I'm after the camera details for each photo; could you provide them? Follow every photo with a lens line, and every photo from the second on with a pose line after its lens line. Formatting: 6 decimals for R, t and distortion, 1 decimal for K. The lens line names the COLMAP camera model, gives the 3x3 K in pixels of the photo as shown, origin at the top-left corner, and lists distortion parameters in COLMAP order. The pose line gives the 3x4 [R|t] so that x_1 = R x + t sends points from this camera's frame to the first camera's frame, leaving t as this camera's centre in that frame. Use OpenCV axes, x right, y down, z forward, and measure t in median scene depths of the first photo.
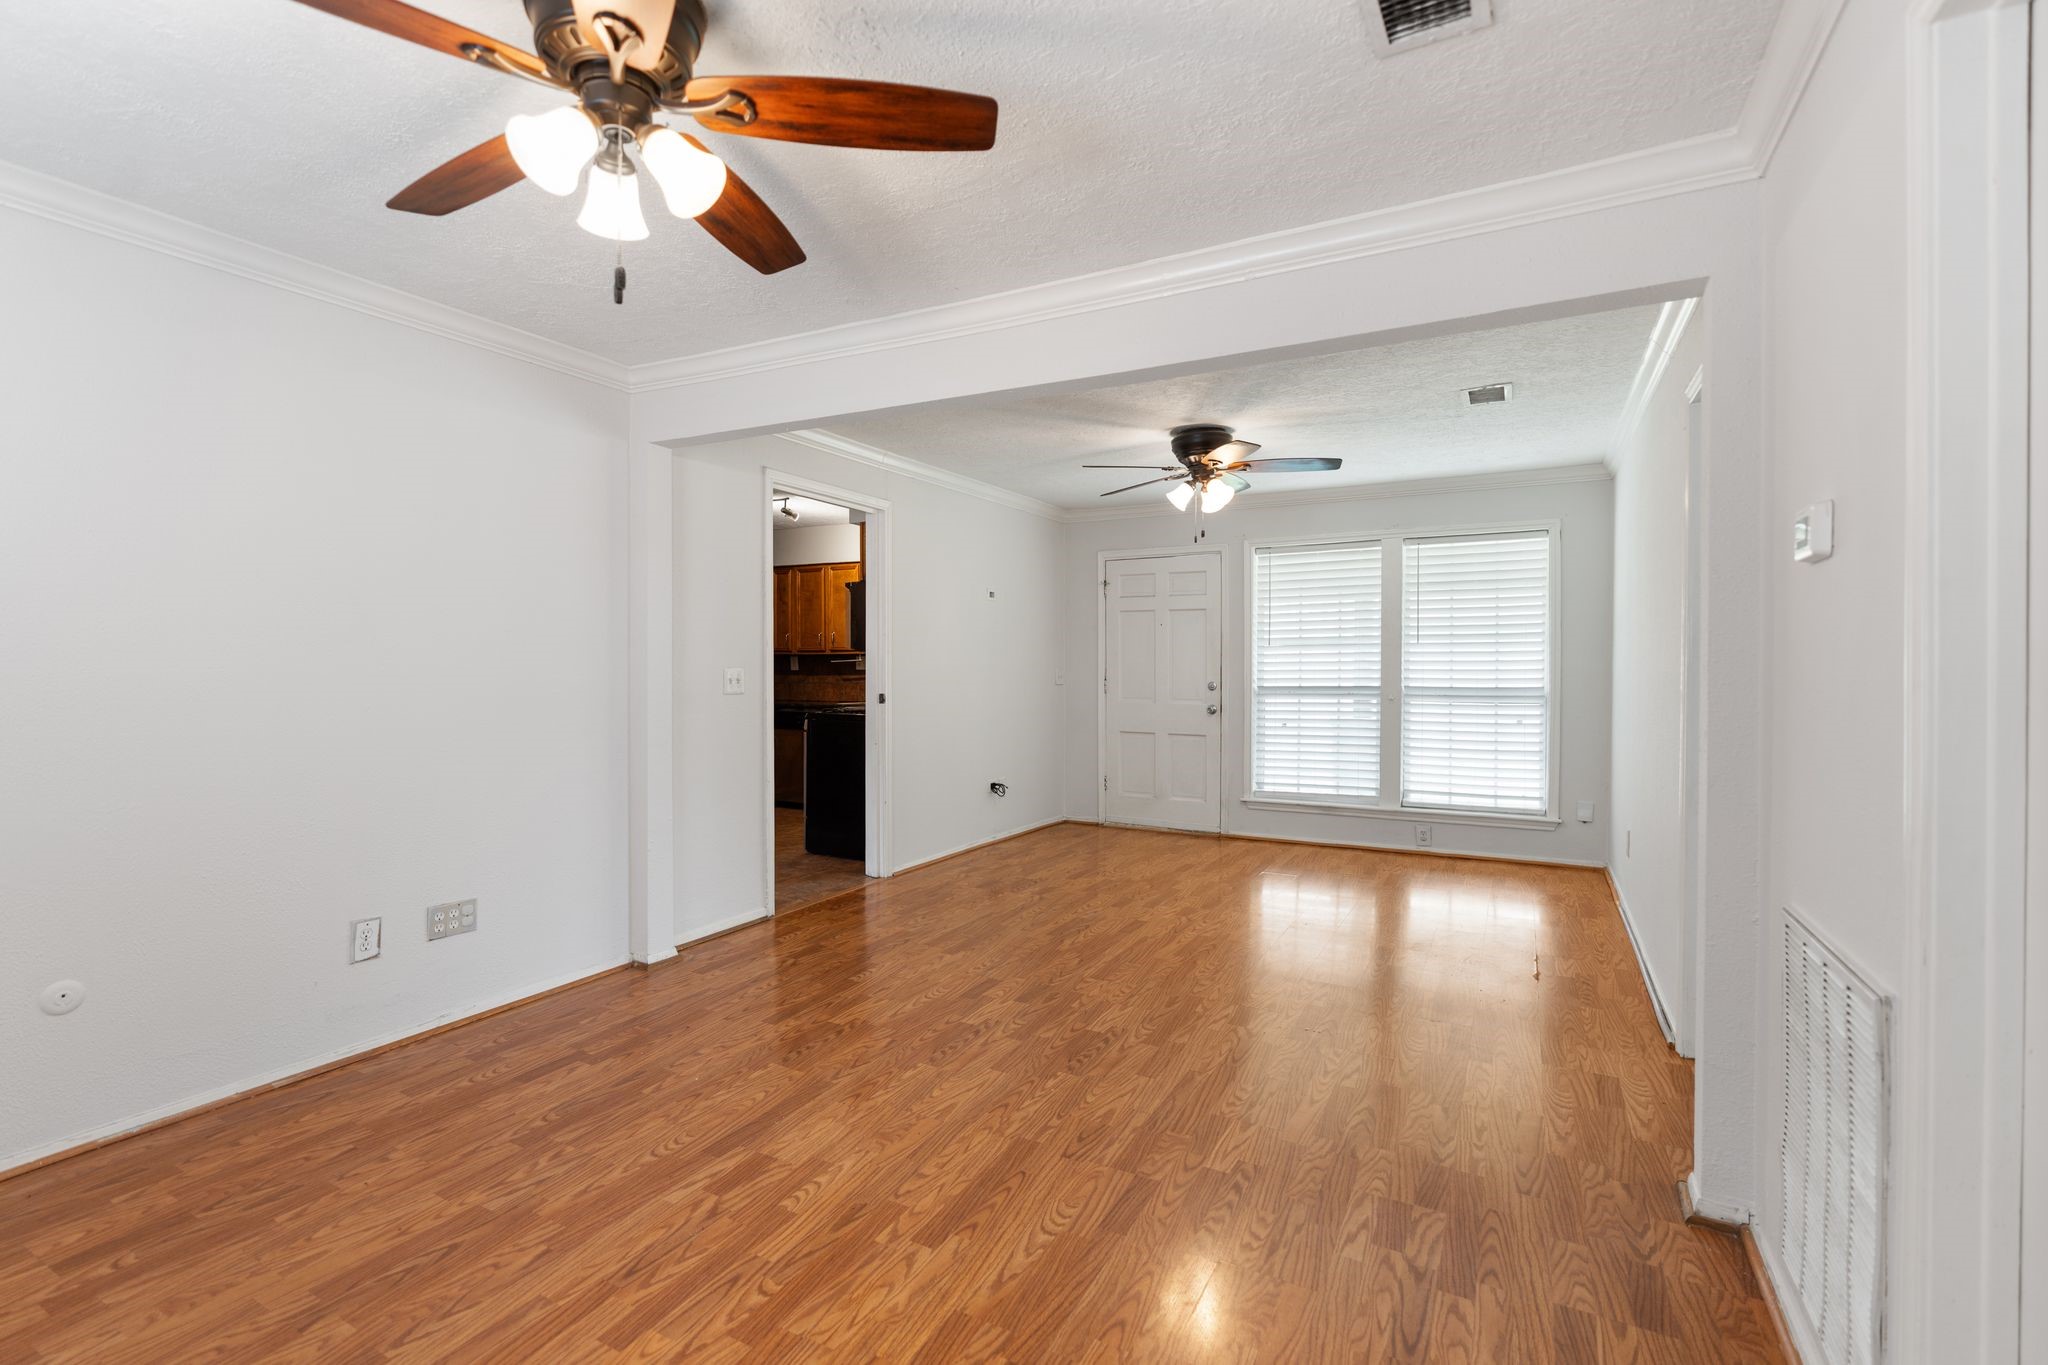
lens RADIAL K [[913.2, 0, 1014.3], [0, 913.2, 679.7], [0, 0, 1]] dist [-0.012795, 0.004542]
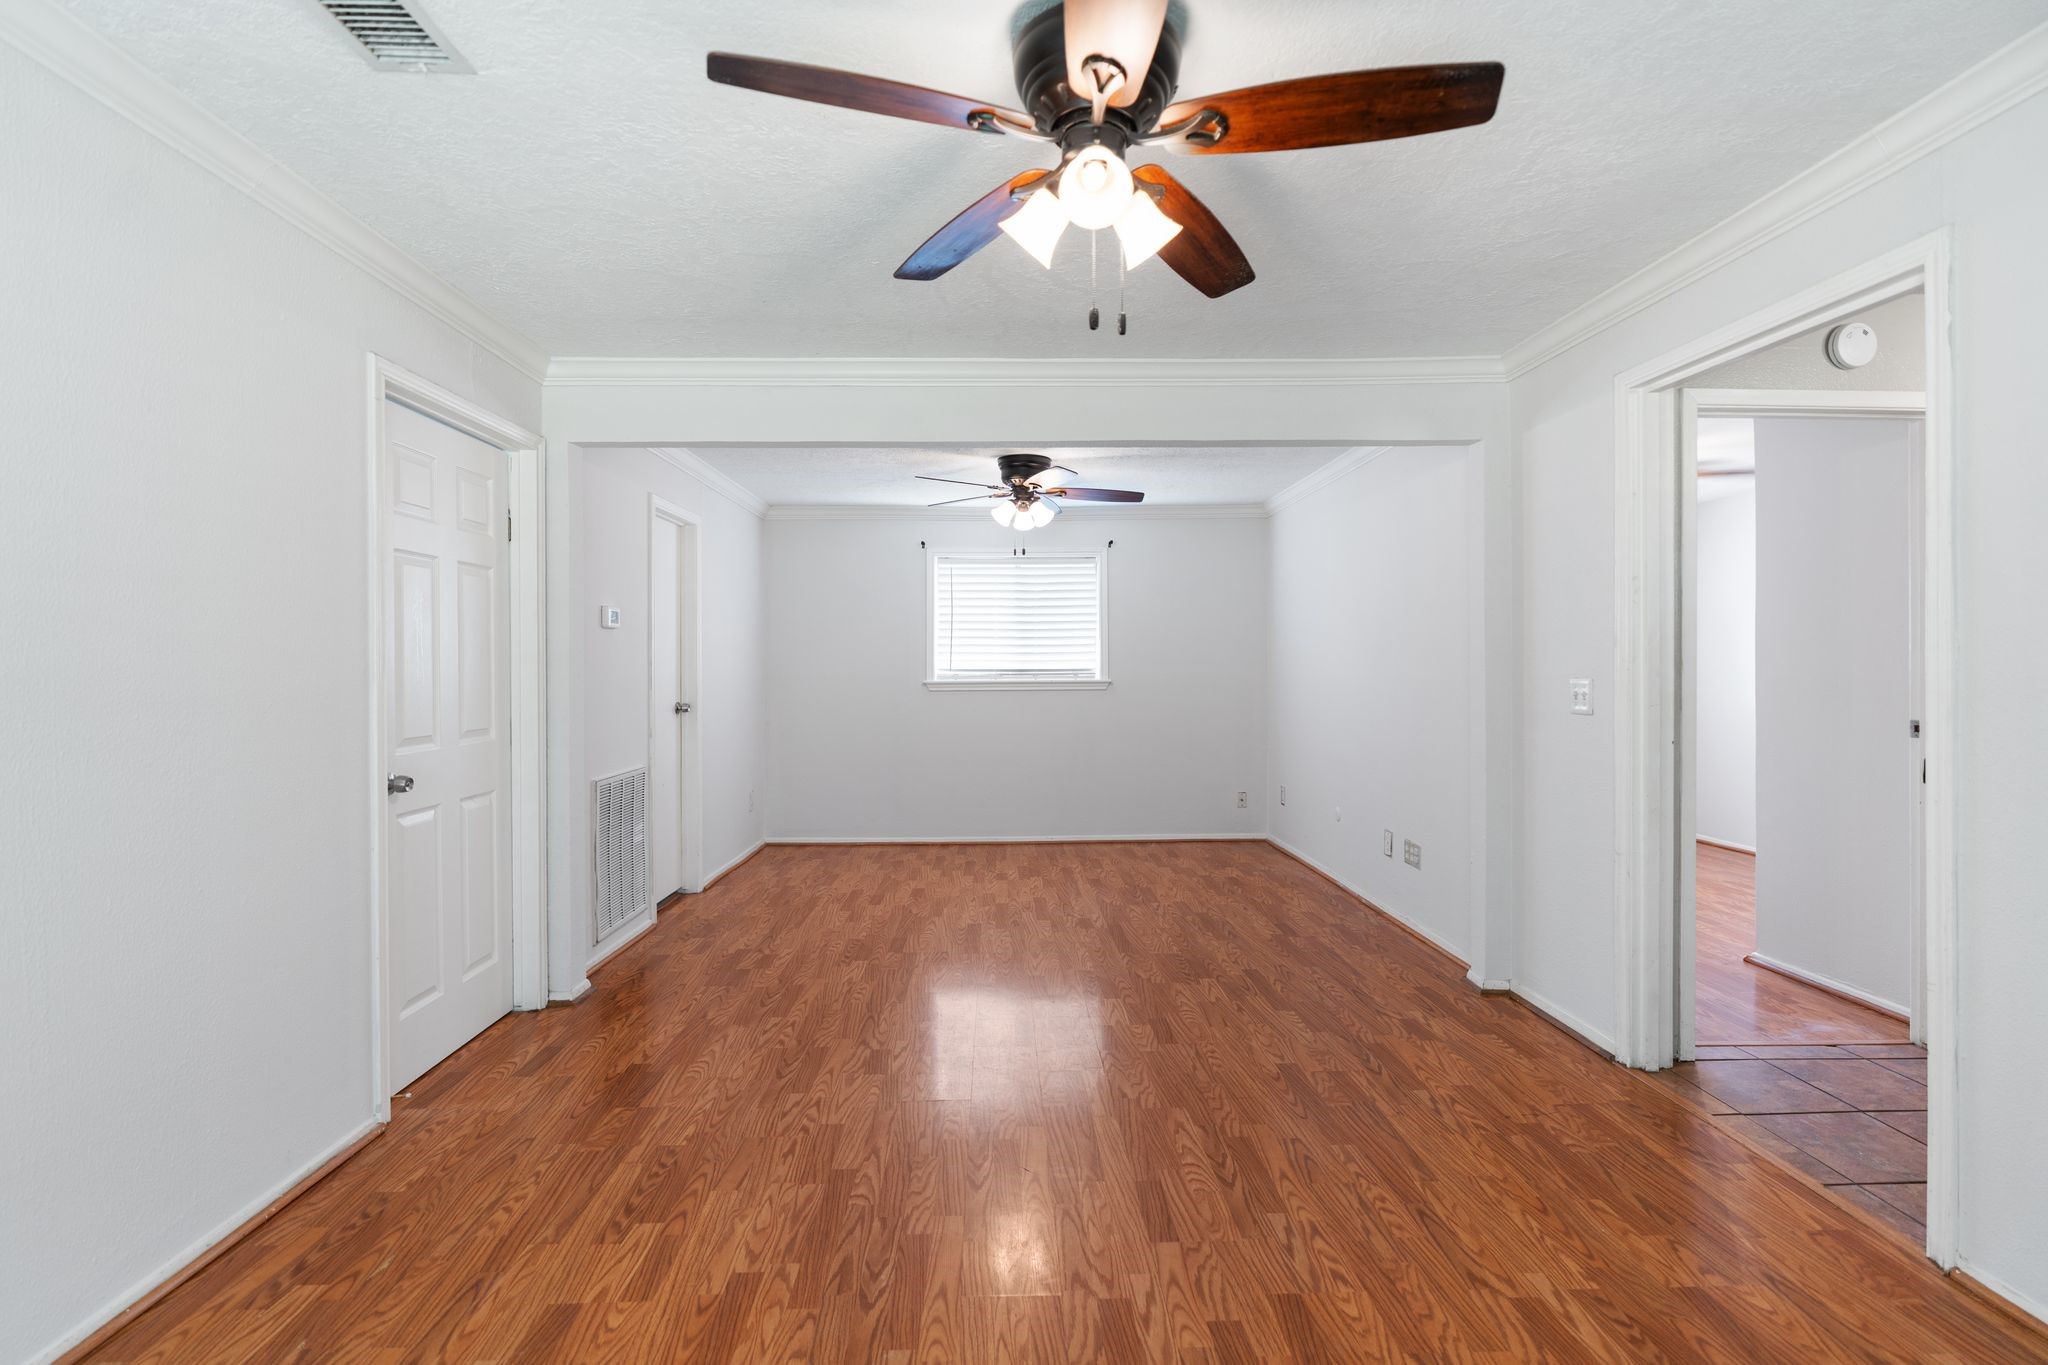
lens RADIAL K [[913.2, 0, 1029.2], [0, 913.2, 670.4], [0, 0, 1]] dist [-0.012795, 0.004542]
pose [[-0.854976, 0.001958, -0.518664, 0.421329], [-0.010953, 0.999702, 0.021829, -0.028415], [0.518552, 0.024344, -0.854700, 1.311403]]
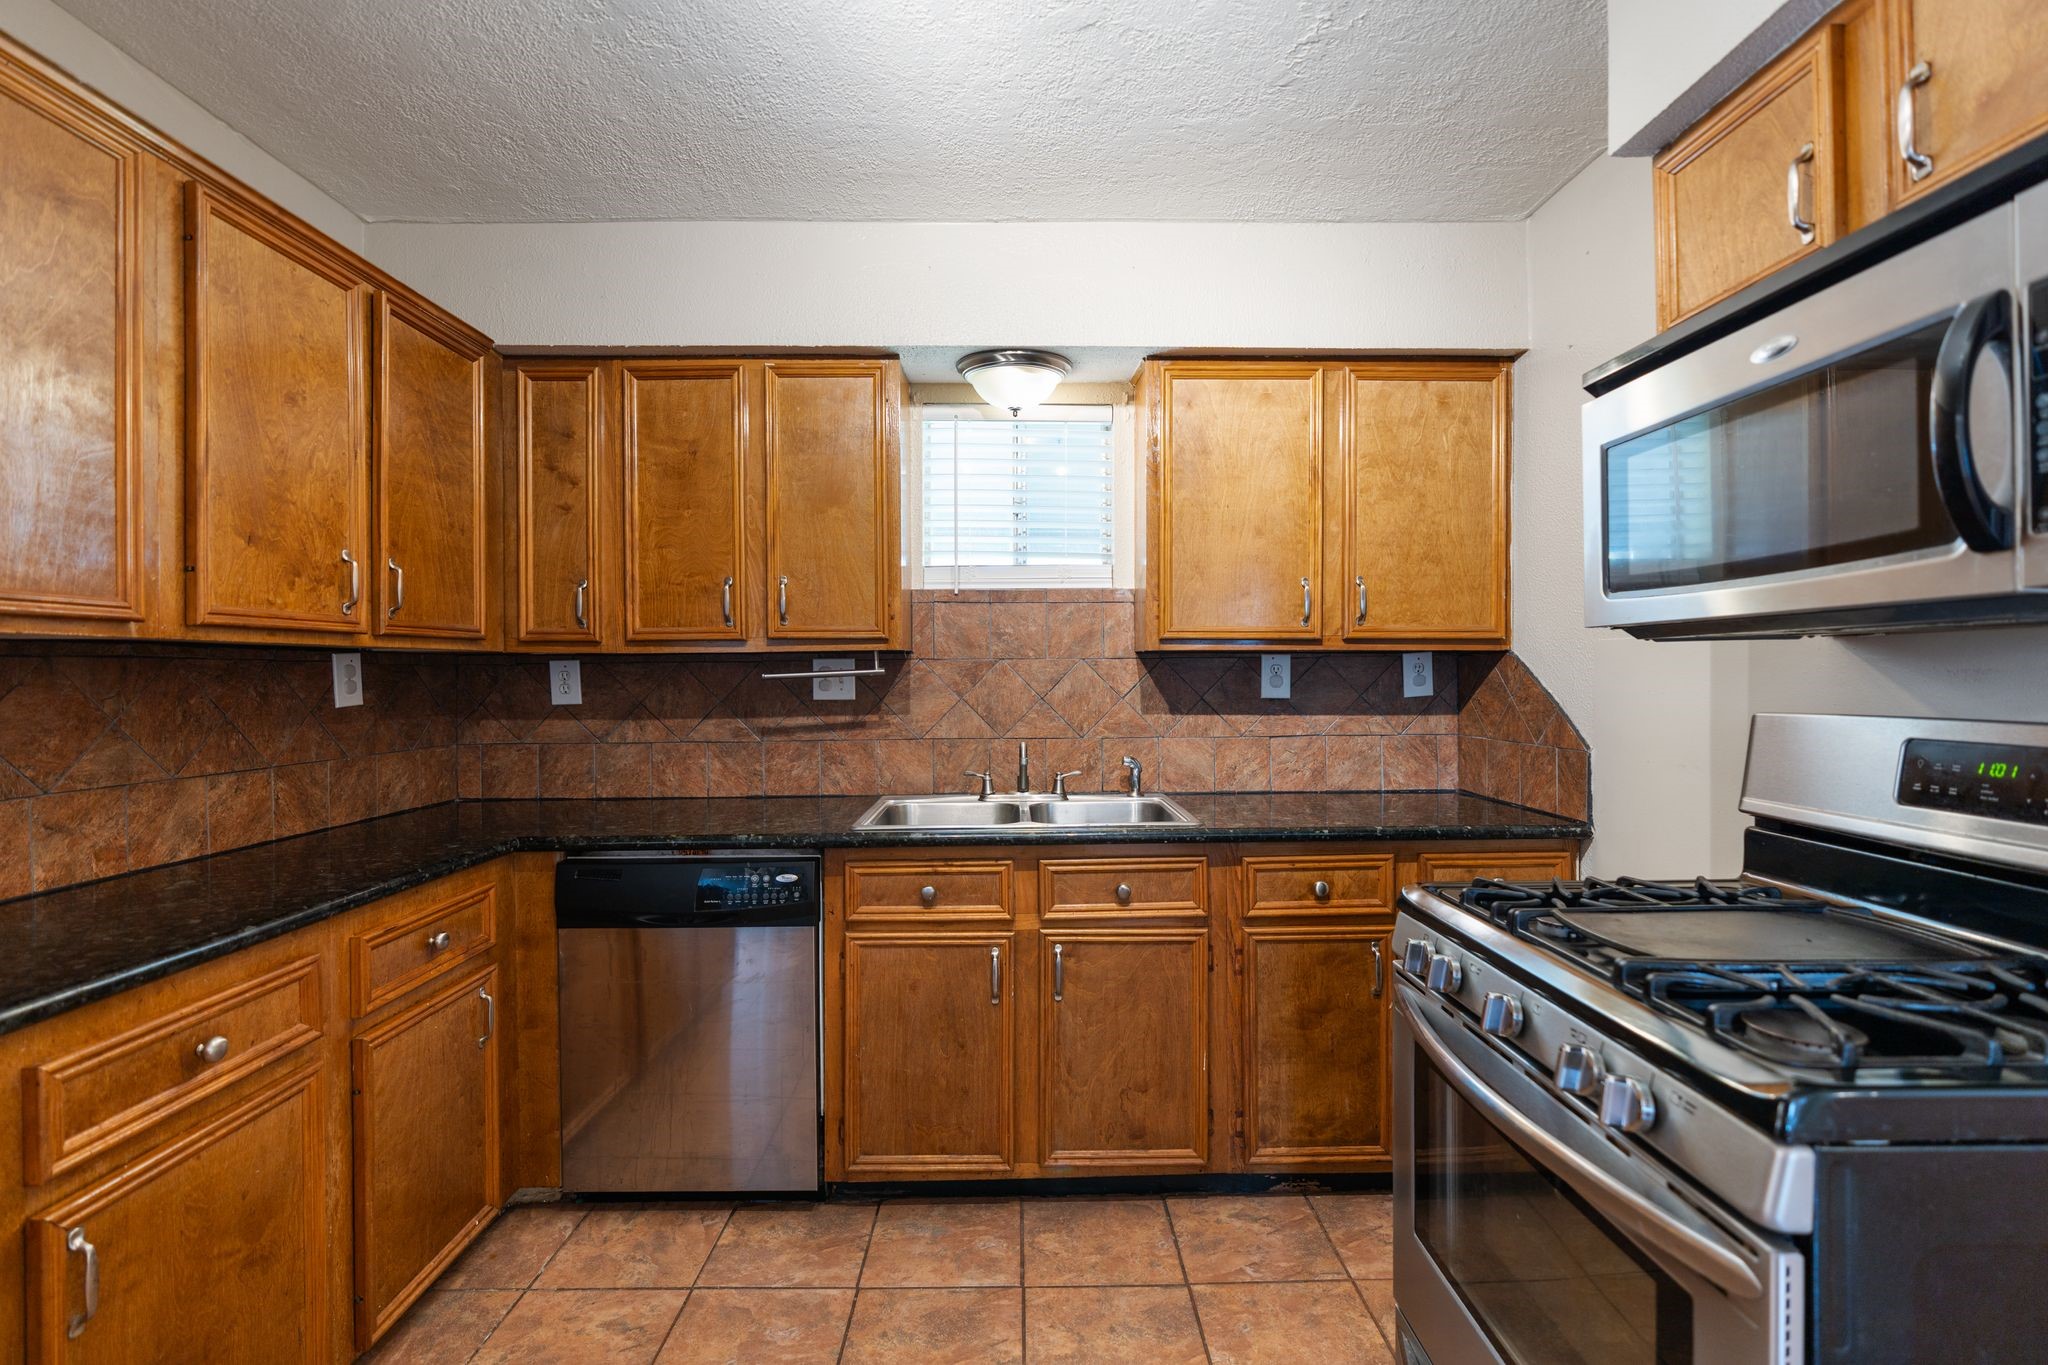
lens RADIAL K [[913.2, 0, 1024.2], [0, 913.2, 675.7], [0, 0, 1]] dist [-0.012795, 0.004542]
pose [[0.867558, -0.007962, 0.497273, -0.502376], [0.015269, 0.999827, -0.010629, -0.028051], [-0.497102, 0.016814, 0.867529, 1.242951]]
